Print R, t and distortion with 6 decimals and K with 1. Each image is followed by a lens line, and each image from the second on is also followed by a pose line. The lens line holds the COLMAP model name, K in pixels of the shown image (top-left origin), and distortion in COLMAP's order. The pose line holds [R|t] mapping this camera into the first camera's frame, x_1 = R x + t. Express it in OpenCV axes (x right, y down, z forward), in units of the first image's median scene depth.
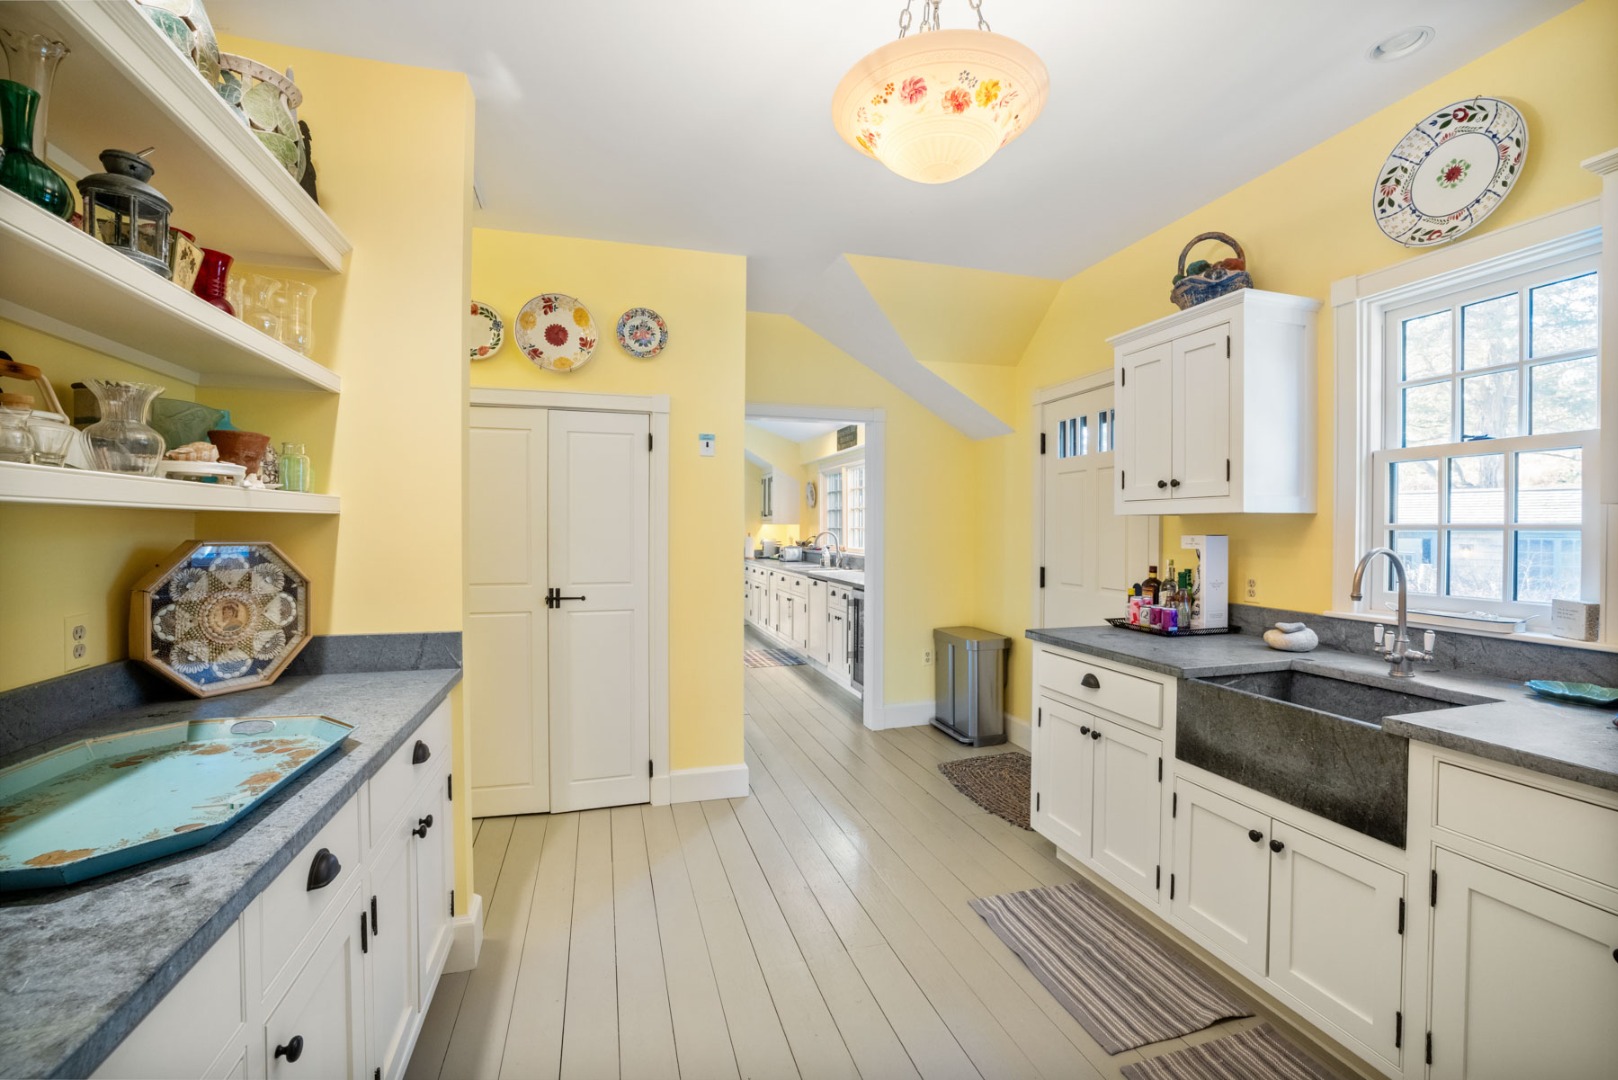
lens RADIAL K [[673.1, 0, 809.0], [0, 673.1, 540.0], [0, 0, 1]] dist [0.000008, -0.000002]
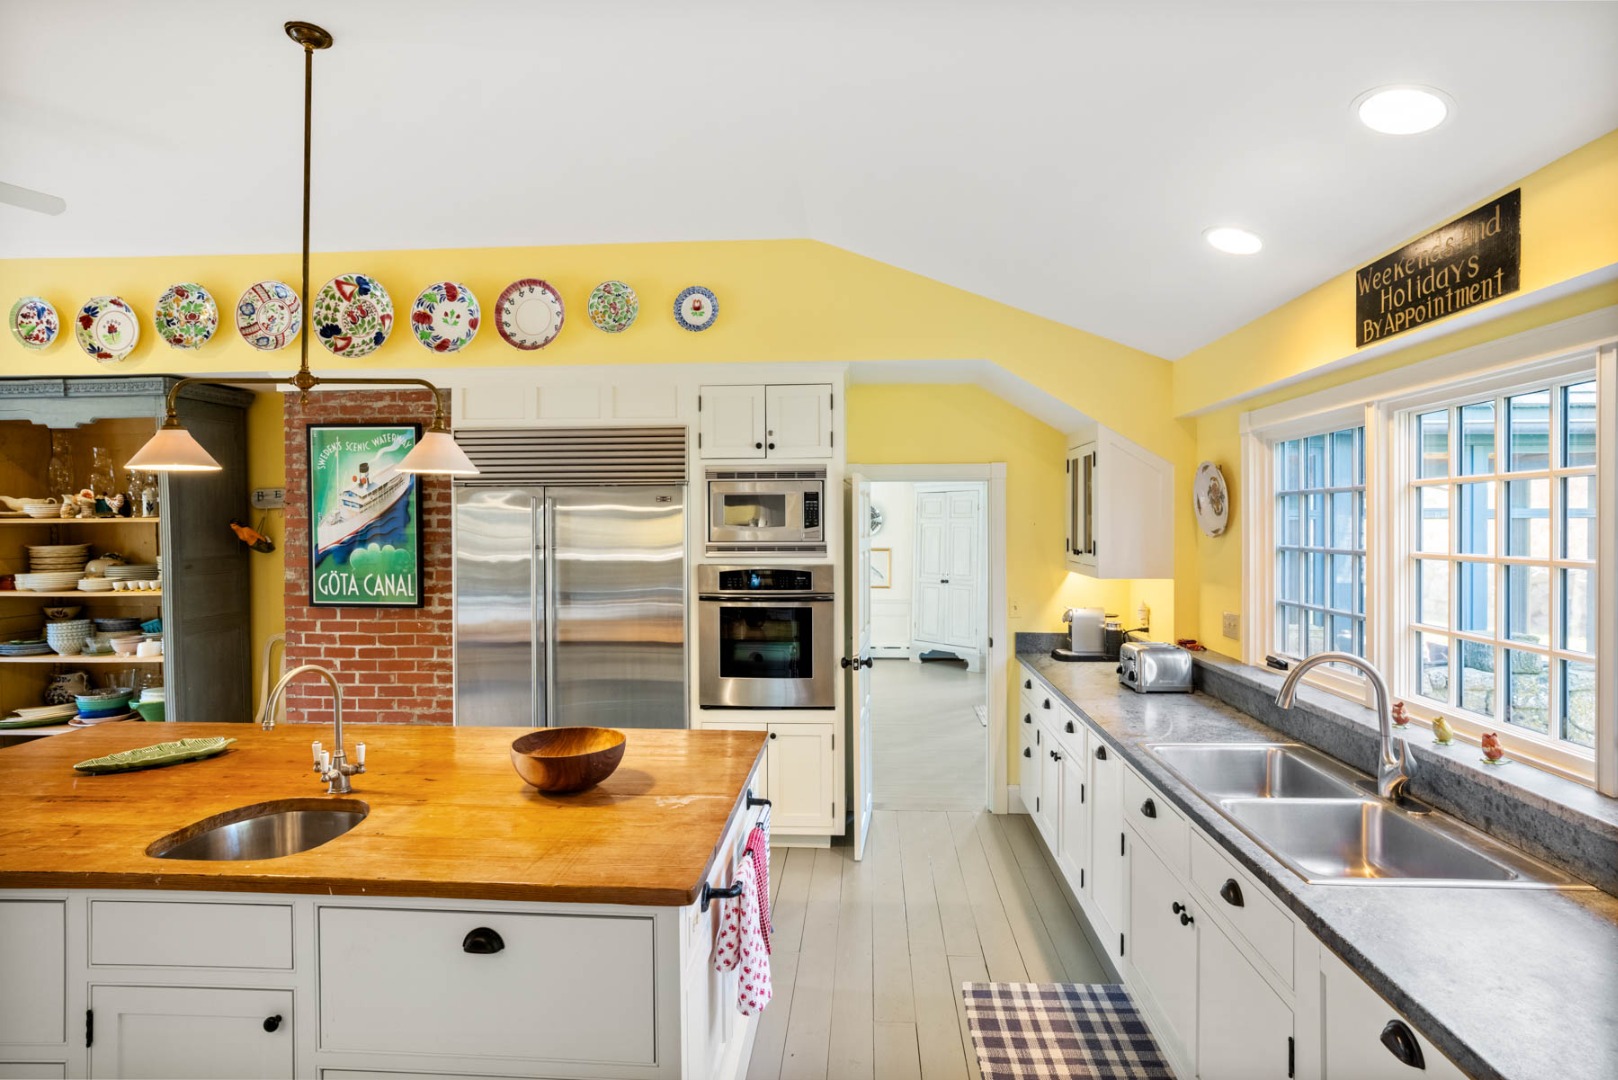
lens RADIAL K [[869.7, 0, 809.0], [0, 869.7, 540.0], [0, 0, 1]] dist [0.026556, 0.000308]
pose [[0.933724, 0.003049, -0.357979, -0.029783], [-0.002615, 0.999995, 0.001696, -0.045066], [0.357983, -0.000647, 0.933728, 0.485788]]
